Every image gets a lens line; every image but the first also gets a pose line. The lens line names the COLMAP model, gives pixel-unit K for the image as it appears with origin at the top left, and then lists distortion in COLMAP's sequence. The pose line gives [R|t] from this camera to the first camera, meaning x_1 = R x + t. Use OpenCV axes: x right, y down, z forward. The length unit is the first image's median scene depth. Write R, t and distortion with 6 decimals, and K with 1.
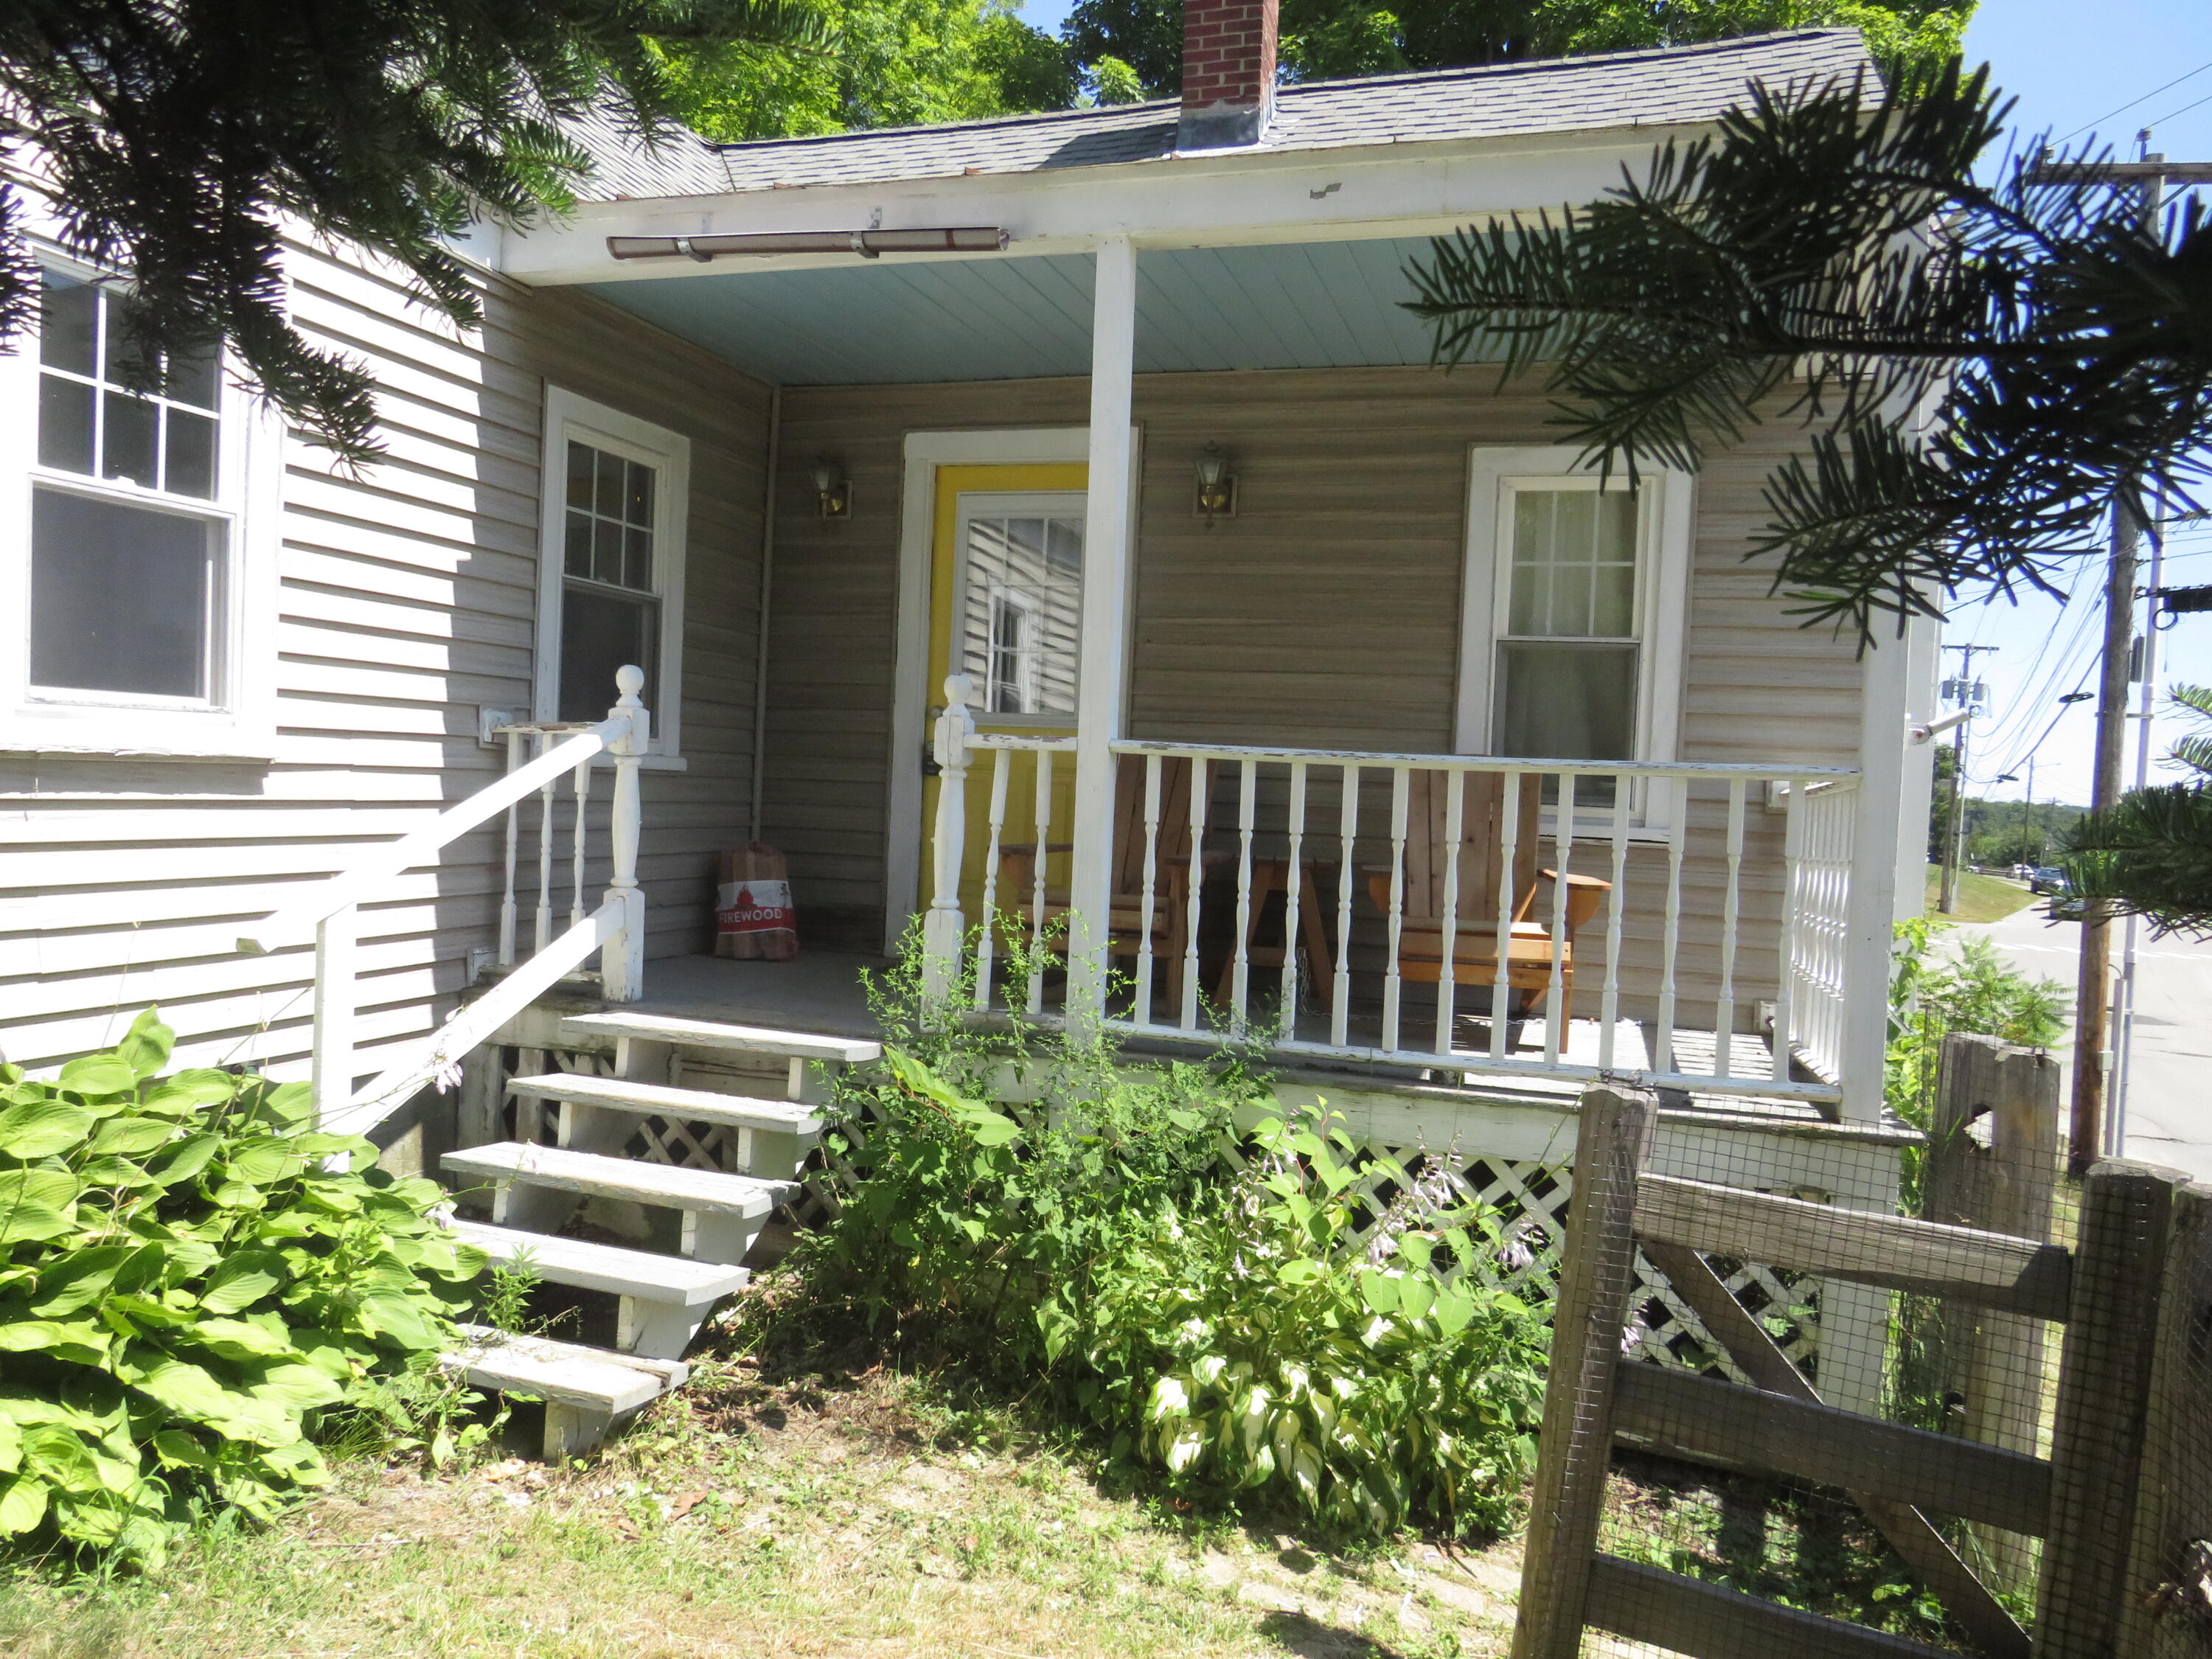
lens RADIAL K [[1557.7, 0, 1102.5], [0, 1557.7, 829.8], [0, 0, 1]] dist [-0.045609, 0.031004]
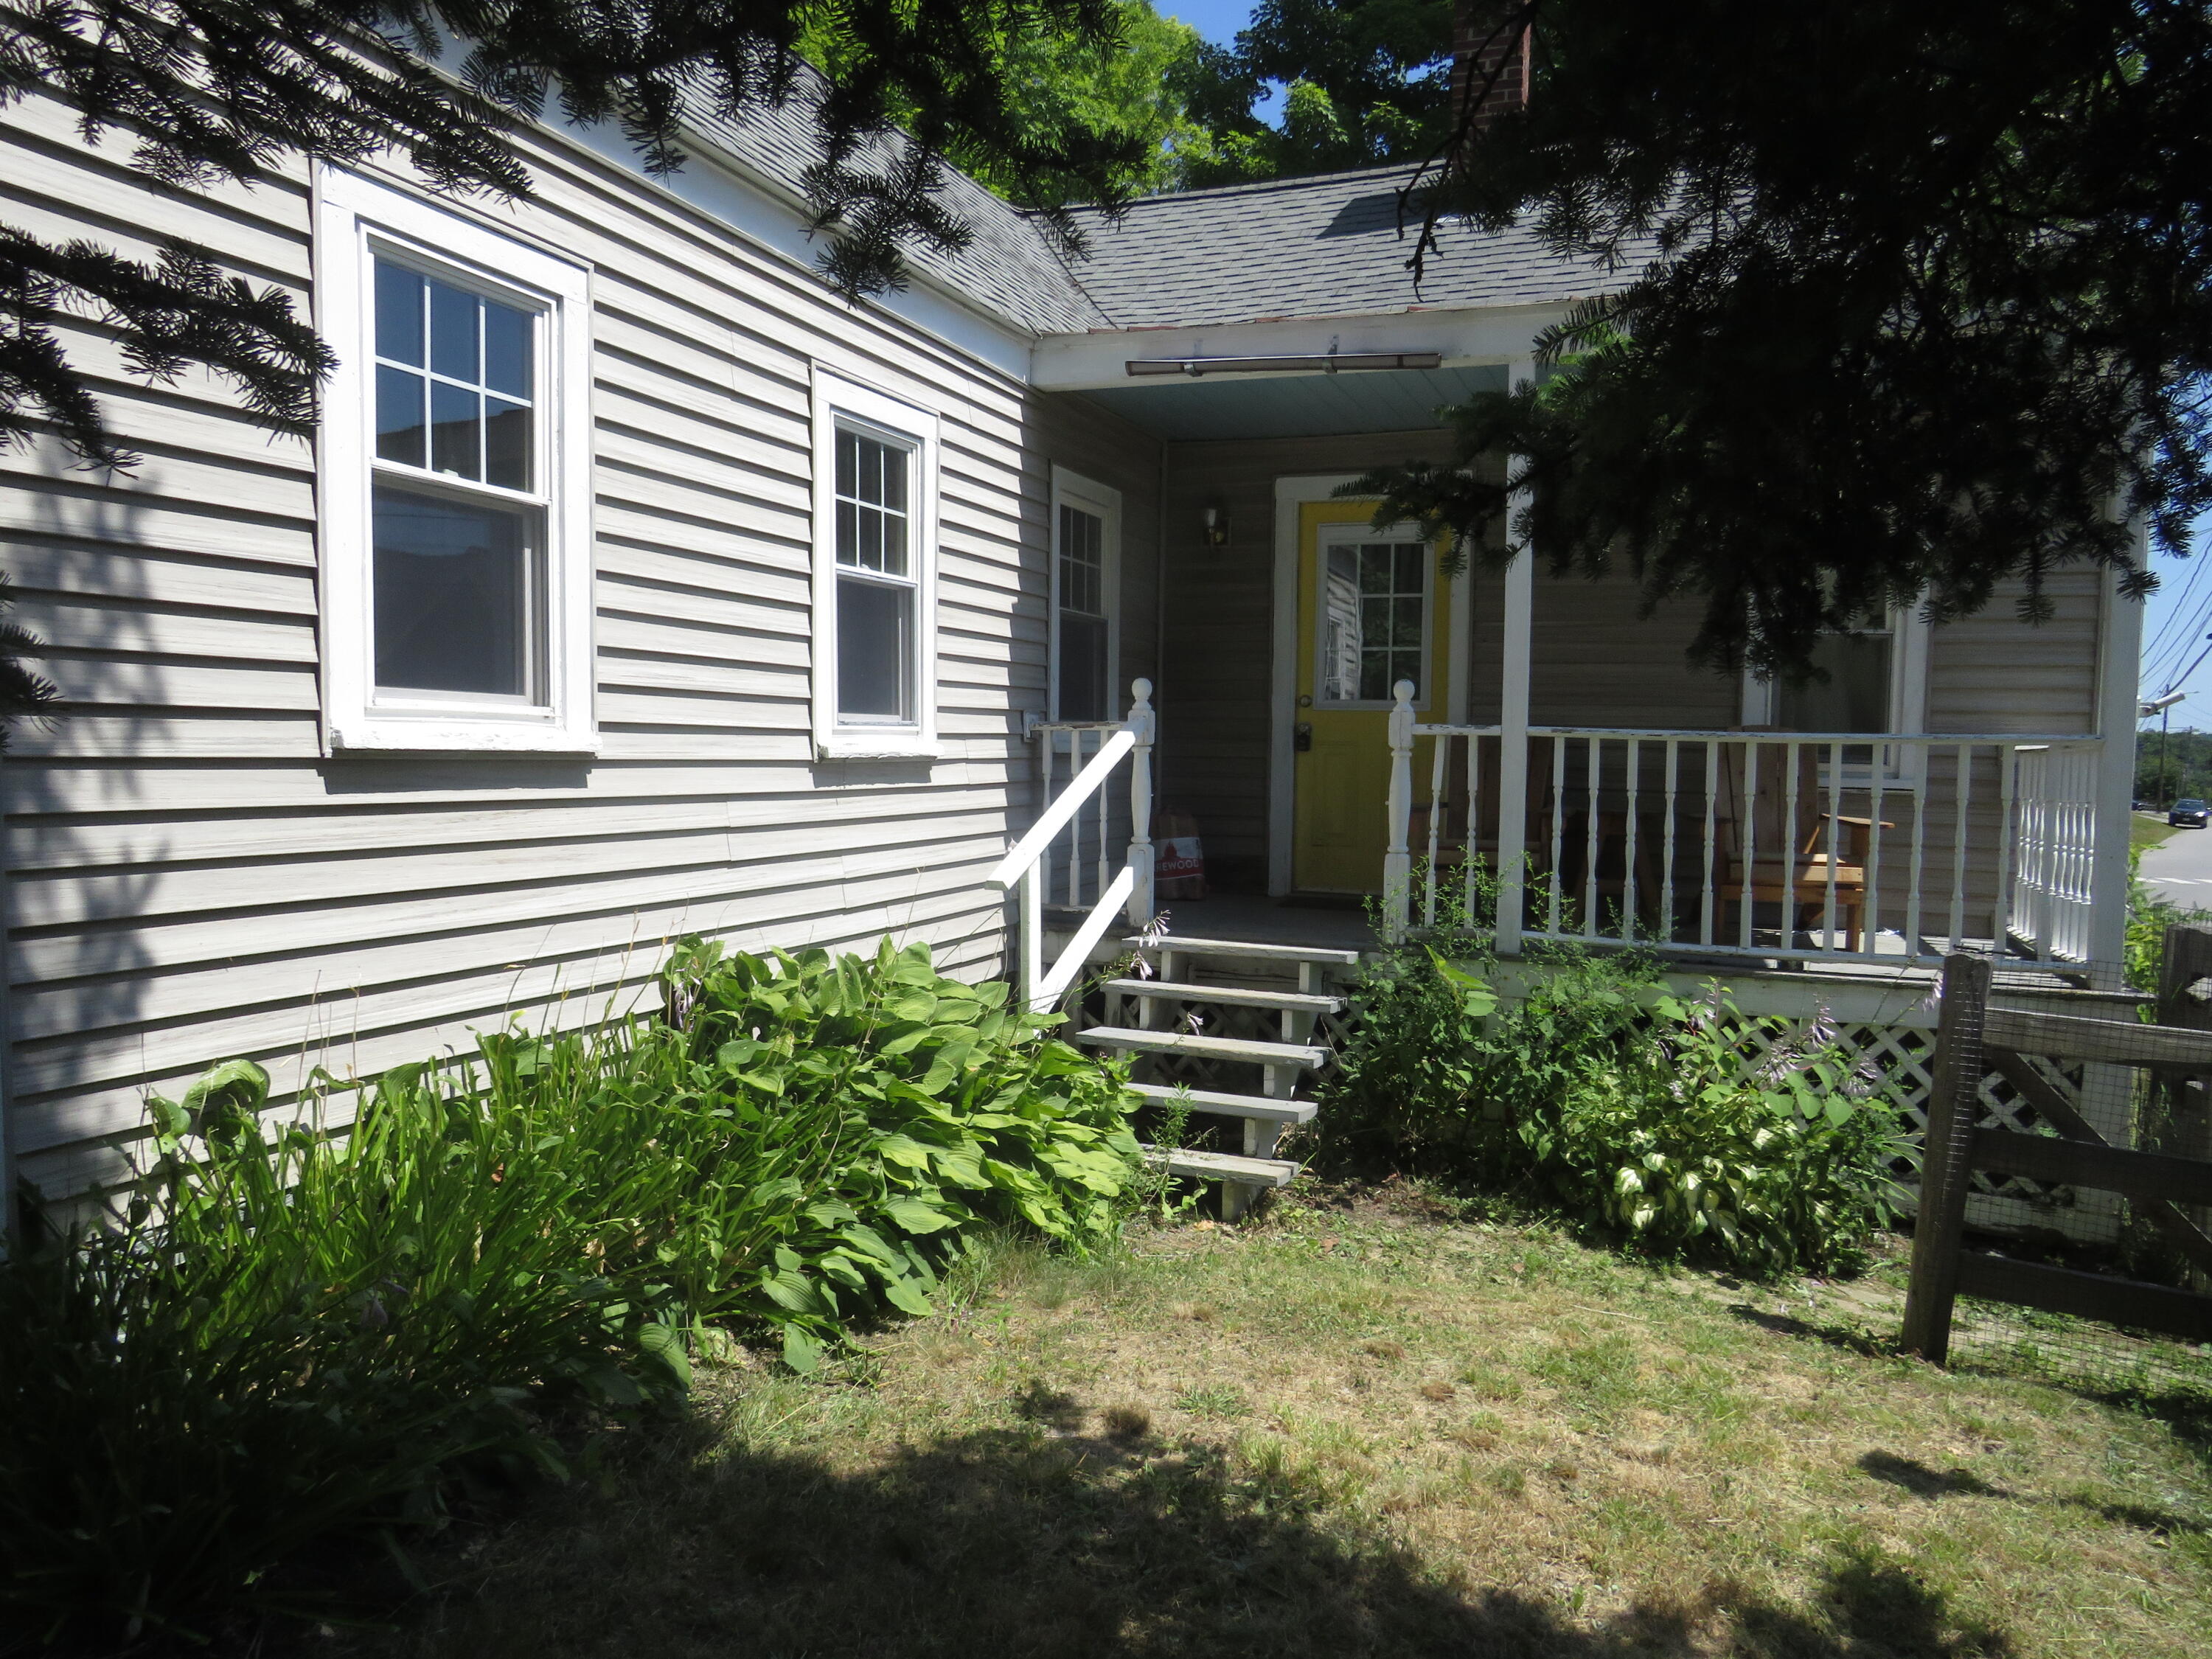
lens RADIAL K [[1557.7, 0, 1102.5], [0, 1557.7, 829.8], [0, 0, 1]] dist [-0.045609, 0.031004]
pose [[0.997807, -0.024032, -0.061666, -0.302086], [0.025657, 0.999340, 0.025699, -0.012280], [0.061008, -0.027224, 0.997766, -0.407984]]
